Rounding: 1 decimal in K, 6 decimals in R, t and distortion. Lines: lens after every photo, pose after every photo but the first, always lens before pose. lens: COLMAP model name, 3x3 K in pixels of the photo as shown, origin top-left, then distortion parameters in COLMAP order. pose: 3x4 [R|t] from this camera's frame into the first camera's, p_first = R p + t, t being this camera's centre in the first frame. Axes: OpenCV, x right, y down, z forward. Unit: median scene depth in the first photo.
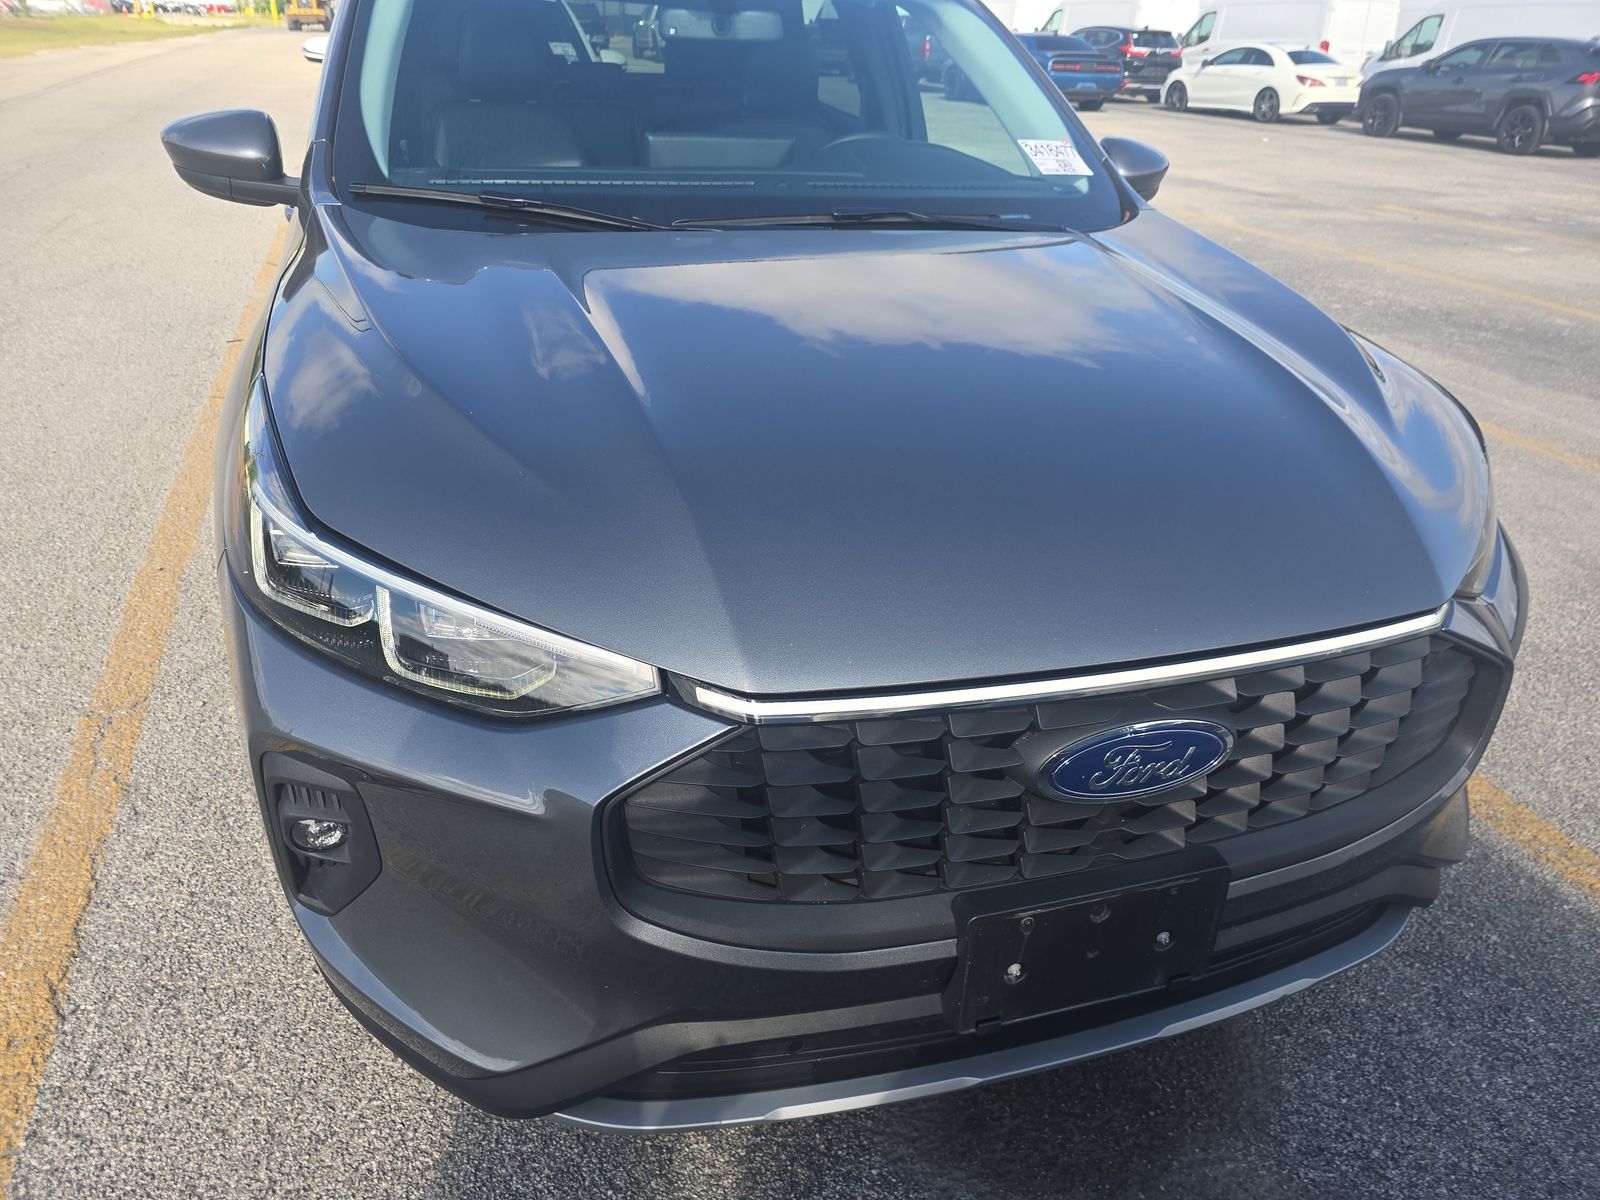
lens RADIAL K [[1102.6, 0, 821.2], [0, 1102.6, 600.1], [0, 0, 1]] dist [0.039525, -0.042680]
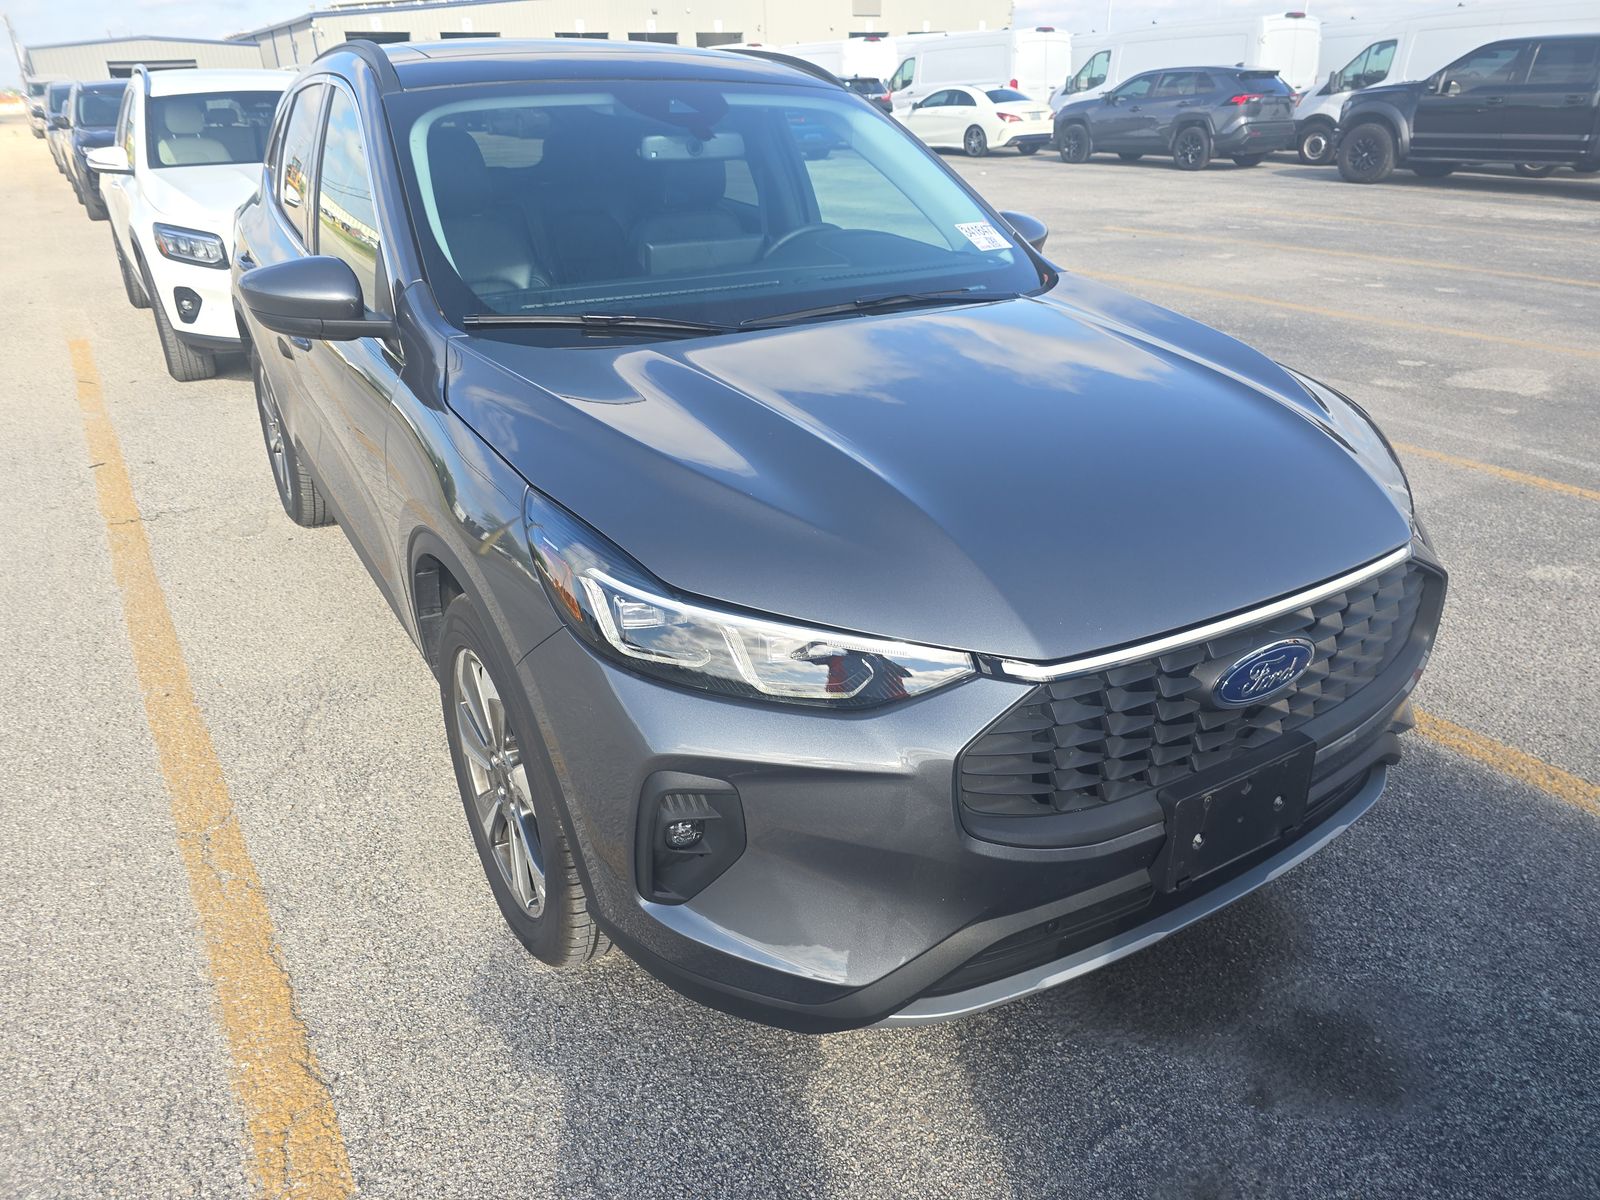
lens RADIAL K [[1102.6, 0, 821.2], [0, 1102.6, 600.1], [0, 0, 1]] dist [0.039525, -0.042680]
pose [[0.968962, -0.144942, 0.200261, -0.094434], [0.151891, 0.988201, -0.019699, -0.001196], [-0.195042, 0.049505, 0.979545, -0.052080]]
